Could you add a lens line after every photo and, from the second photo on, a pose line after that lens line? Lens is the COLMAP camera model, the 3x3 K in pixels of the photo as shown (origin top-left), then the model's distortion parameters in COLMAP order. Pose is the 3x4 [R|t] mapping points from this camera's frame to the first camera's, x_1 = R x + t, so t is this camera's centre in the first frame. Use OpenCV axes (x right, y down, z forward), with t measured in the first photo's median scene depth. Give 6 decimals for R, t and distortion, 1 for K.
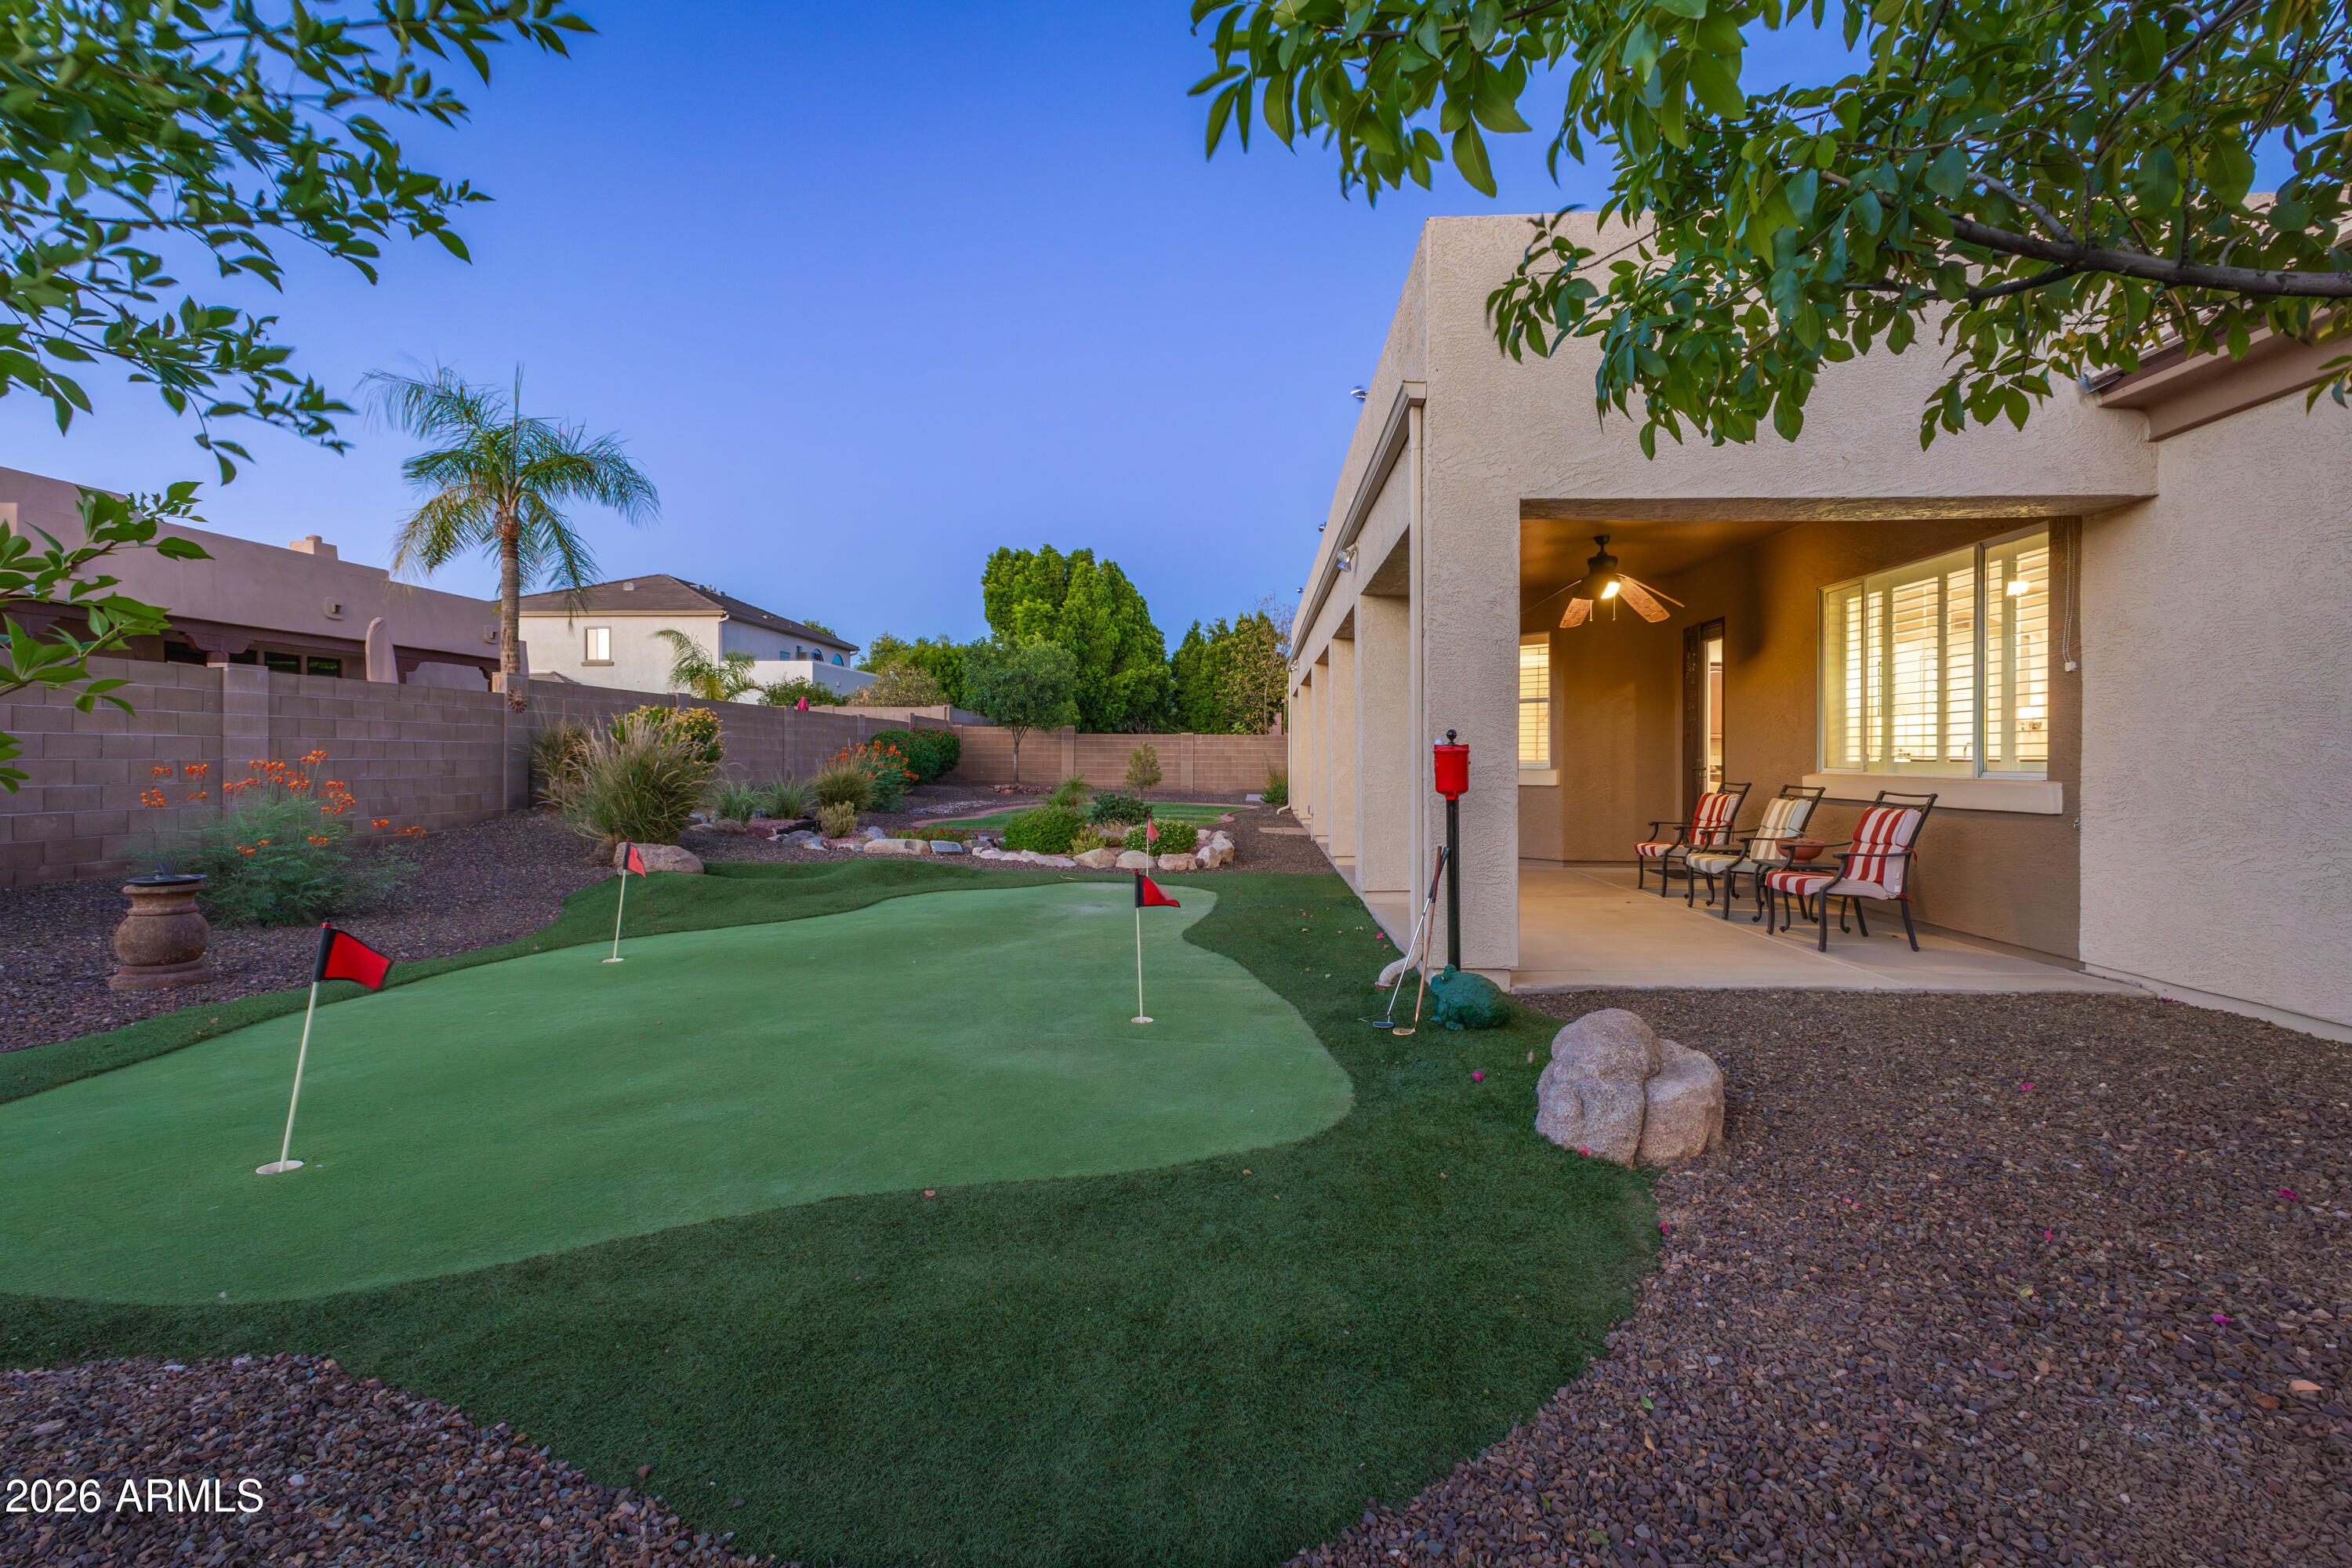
lens RADIAL K [[1070.0, 0, 1173.6], [0, 1070.0, 749.7], [0, 0, 1]] dist [-0.001355, 0.000004]
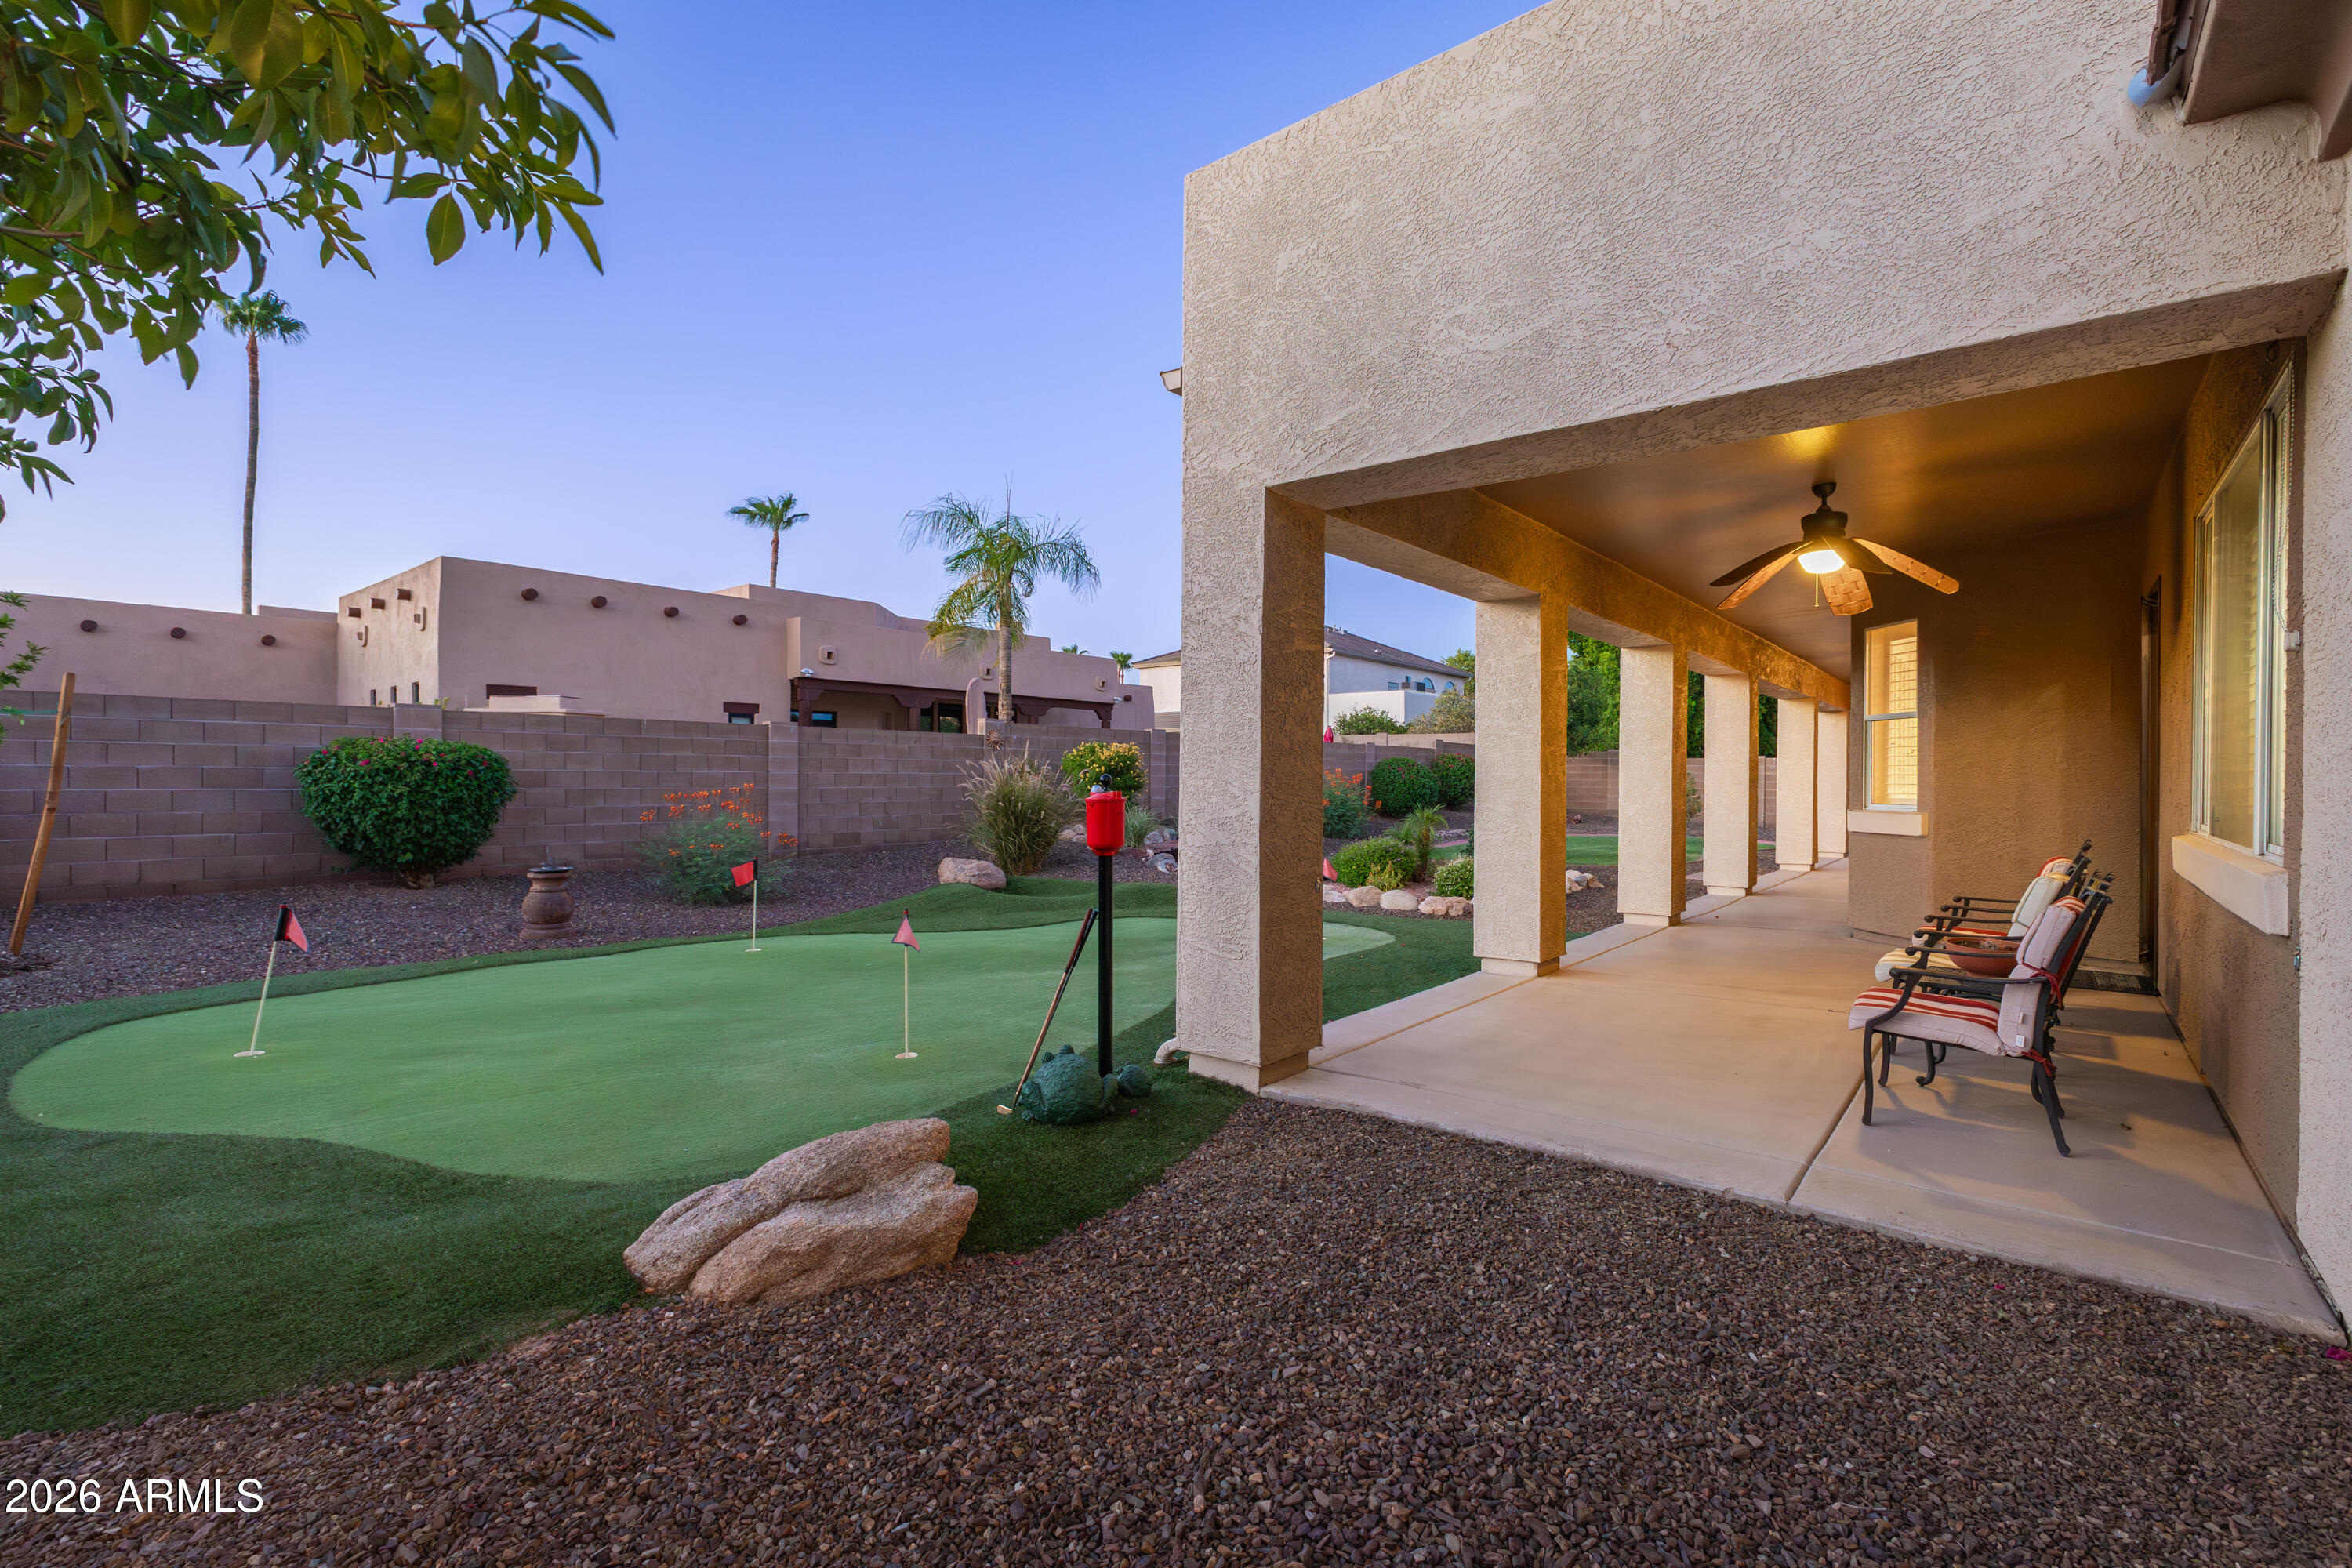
lens RADIAL K [[1042.6, 0, 1176.0], [0, 1042.6, 784.0], [0, 0, 1]] dist [-0.012595, 0.000164]
pose [[0.816662, 0.004649, -0.577097, 0.344098], [0.001457, 0.999948, 0.010117, -0.008354], [0.577114, -0.009103, 0.816613, 0.155060]]
